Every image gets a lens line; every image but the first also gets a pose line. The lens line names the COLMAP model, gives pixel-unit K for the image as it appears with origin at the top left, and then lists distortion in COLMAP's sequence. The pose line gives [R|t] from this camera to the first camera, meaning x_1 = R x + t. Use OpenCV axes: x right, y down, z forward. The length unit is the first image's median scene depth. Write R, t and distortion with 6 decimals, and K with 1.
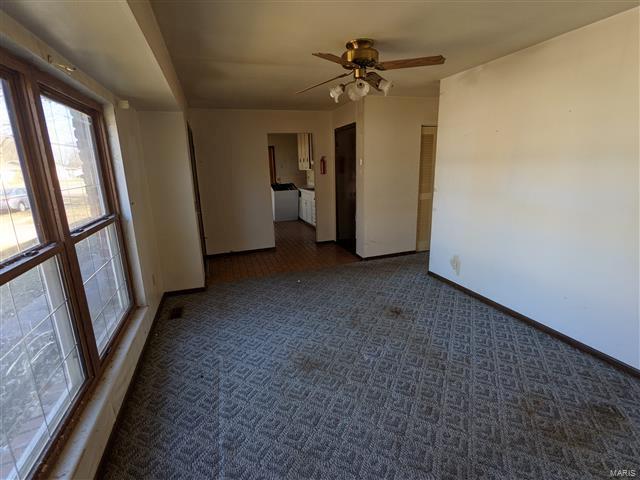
lens RADIAL K [[308.6, 0, 322.5], [0, 308.6, 237.7], [0, 0, 1]] dist [0.009326, -0.000735]
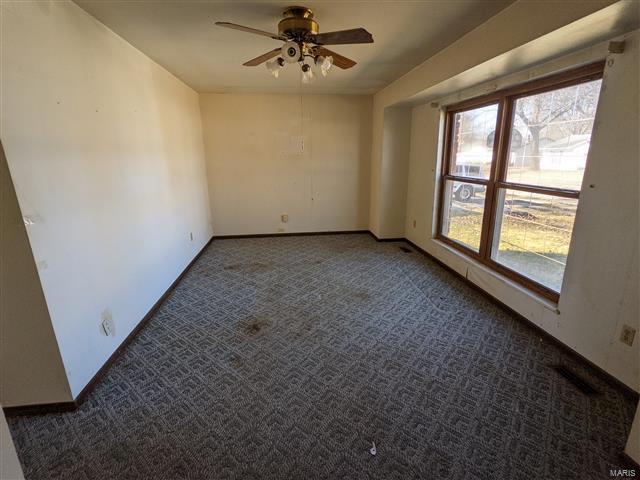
lens RADIAL K [[308.6, 0, 318.5], [0, 308.6, 235.6], [0, 0, 1]] dist [0.009326, -0.000735]
pose [[-0.972941, -0.015343, 0.230543, -0.131163], [0.095974, 0.880805, 0.463651, -0.385174], [-0.210177, 0.473231, -0.855499, 1.689975]]
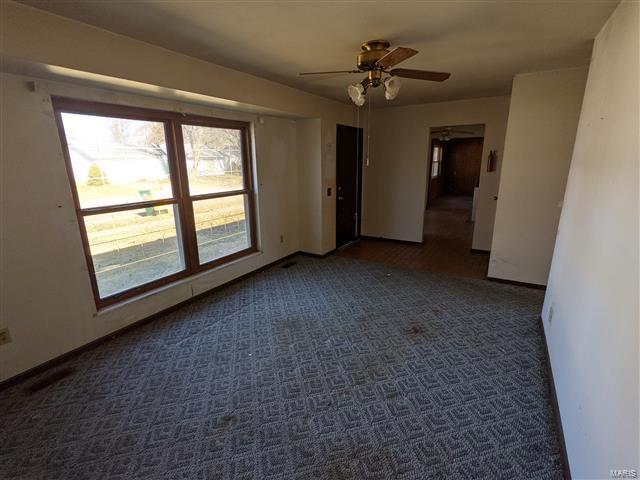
lens RADIAL K [[308.6, 0, 323.9], [0, 308.6, 239.9], [0, 0, 1]] dist [0.009326, -0.000735]
pose [[0.639130, 0.217959, -0.737568, 0.724816], [-0.188949, 0.974110, 0.124129, -0.082775], [0.745527, 0.060028, 0.663766, 0.200628]]
